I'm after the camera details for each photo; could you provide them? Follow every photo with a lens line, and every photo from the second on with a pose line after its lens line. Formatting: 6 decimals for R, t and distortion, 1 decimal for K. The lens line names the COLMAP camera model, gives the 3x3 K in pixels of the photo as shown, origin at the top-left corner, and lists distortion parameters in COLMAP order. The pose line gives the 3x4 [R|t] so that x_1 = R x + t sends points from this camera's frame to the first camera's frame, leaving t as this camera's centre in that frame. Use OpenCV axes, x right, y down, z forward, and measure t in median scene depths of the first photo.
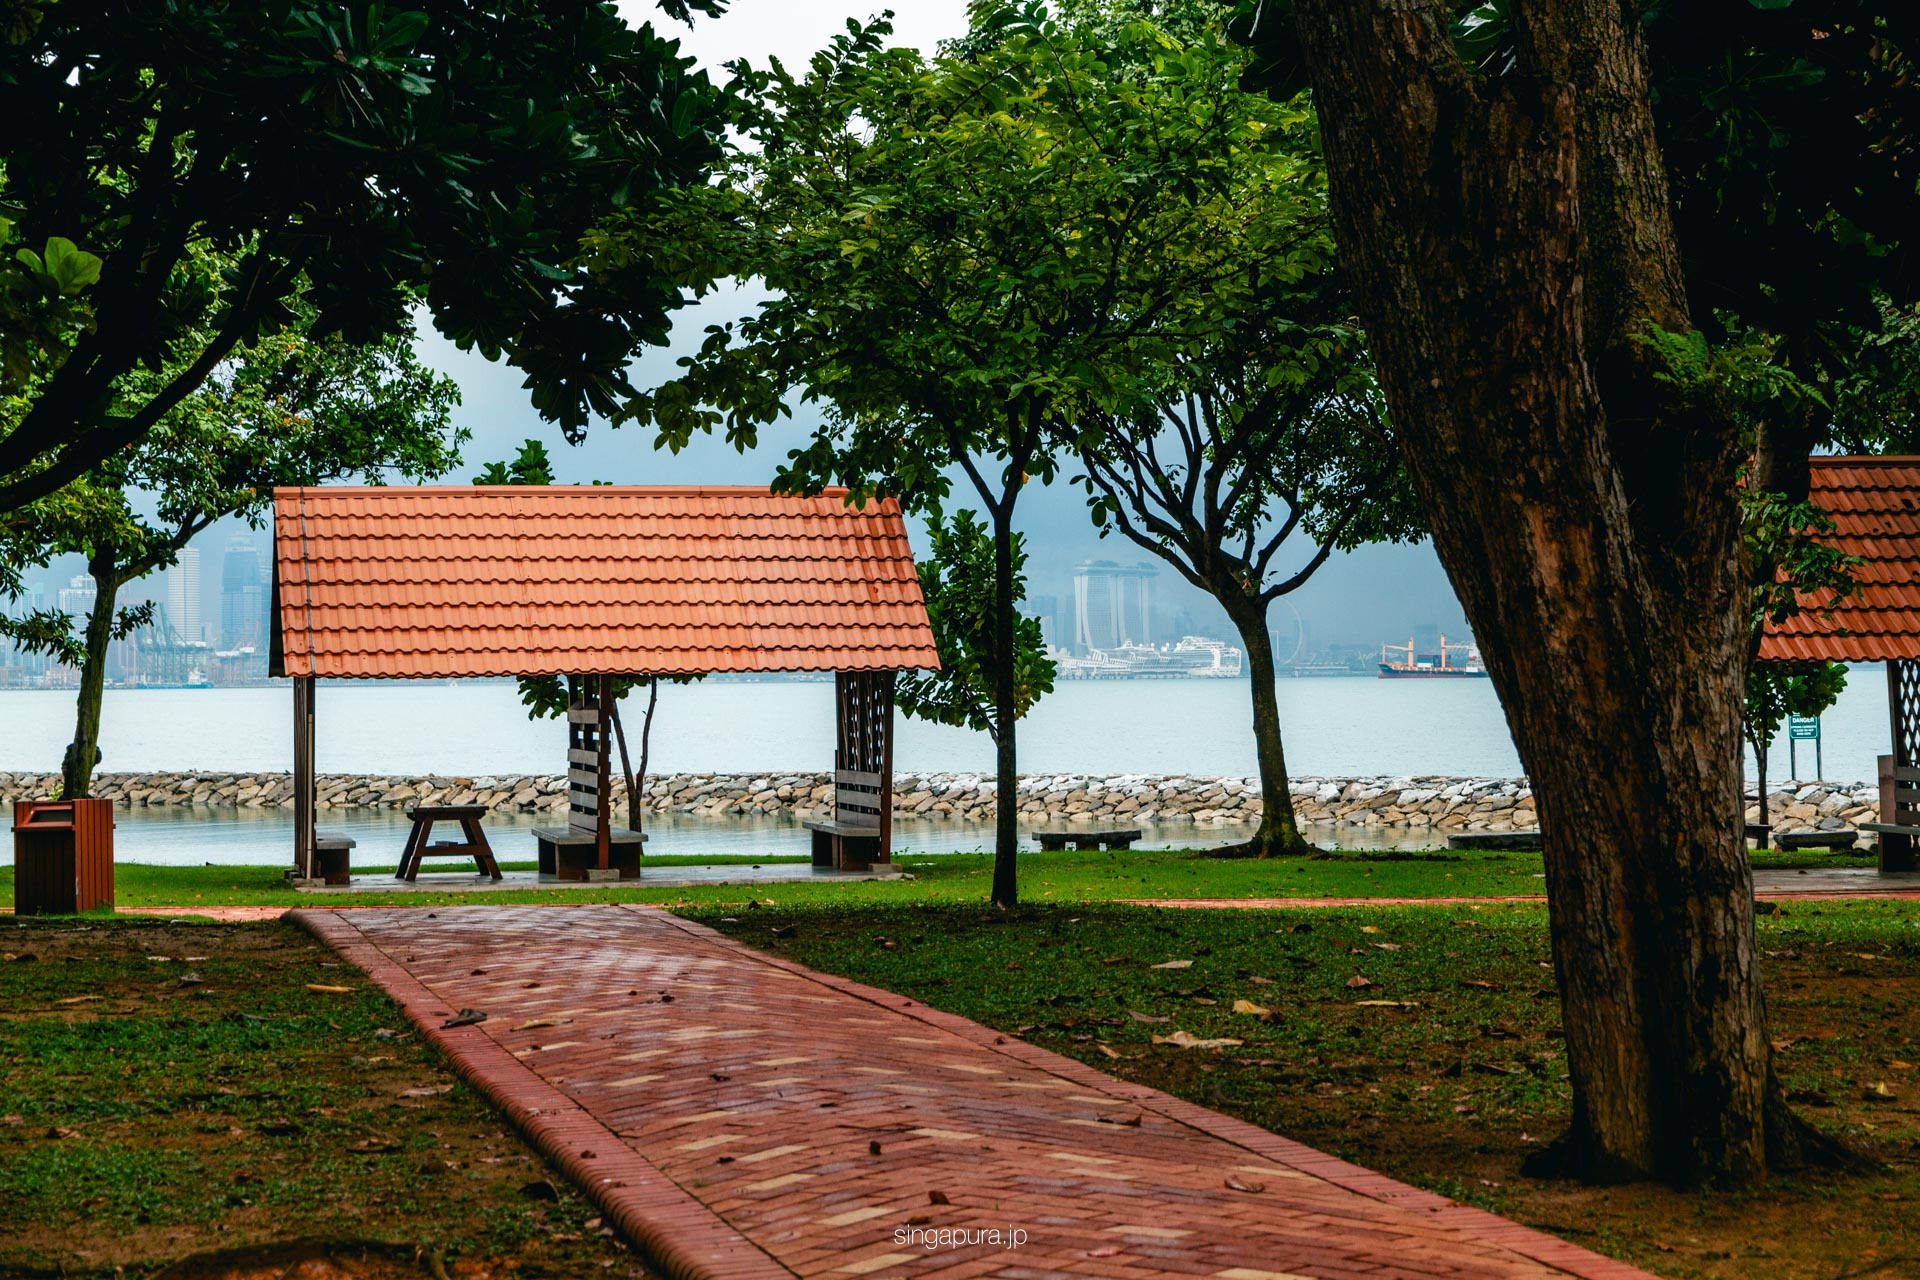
lens RADIAL K [[3682.8, 0, 960.7], [0, 3682.8, 640.3], [0, 0, 1]] dist [0.039323, 0.000000]
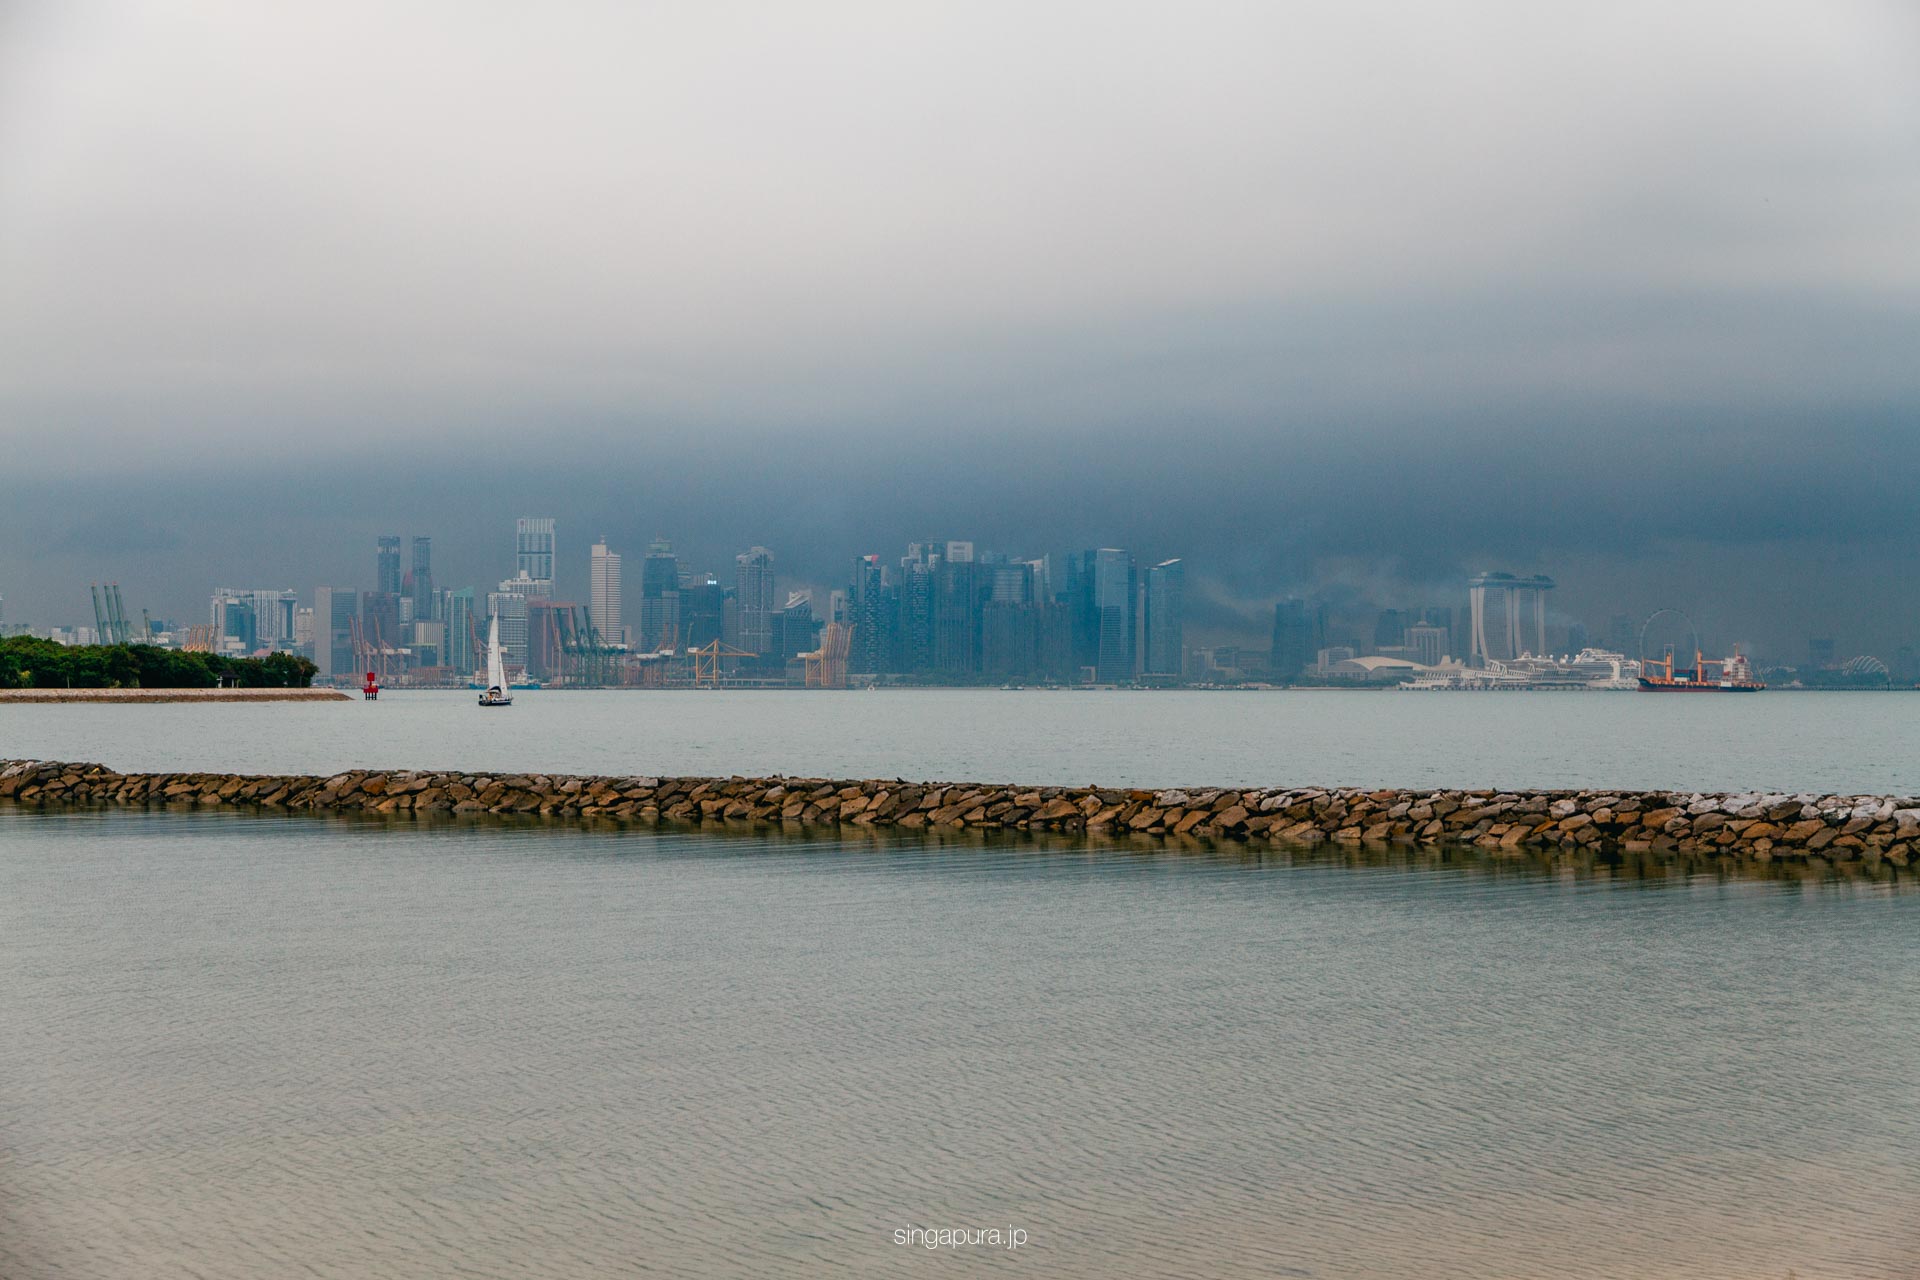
lens RADIAL K [[3618.2, 0, 959.5], [0, 3618.2, 640.8], [0, 0, 1]] dist [0.019822, 0.000000]
pose [[0.994019, 0.008889, -0.108846, -0.089190], [-0.009121, 0.999957, -0.001636, 0.007619], [0.108827, 0.002619, 0.994057, 0.245364]]
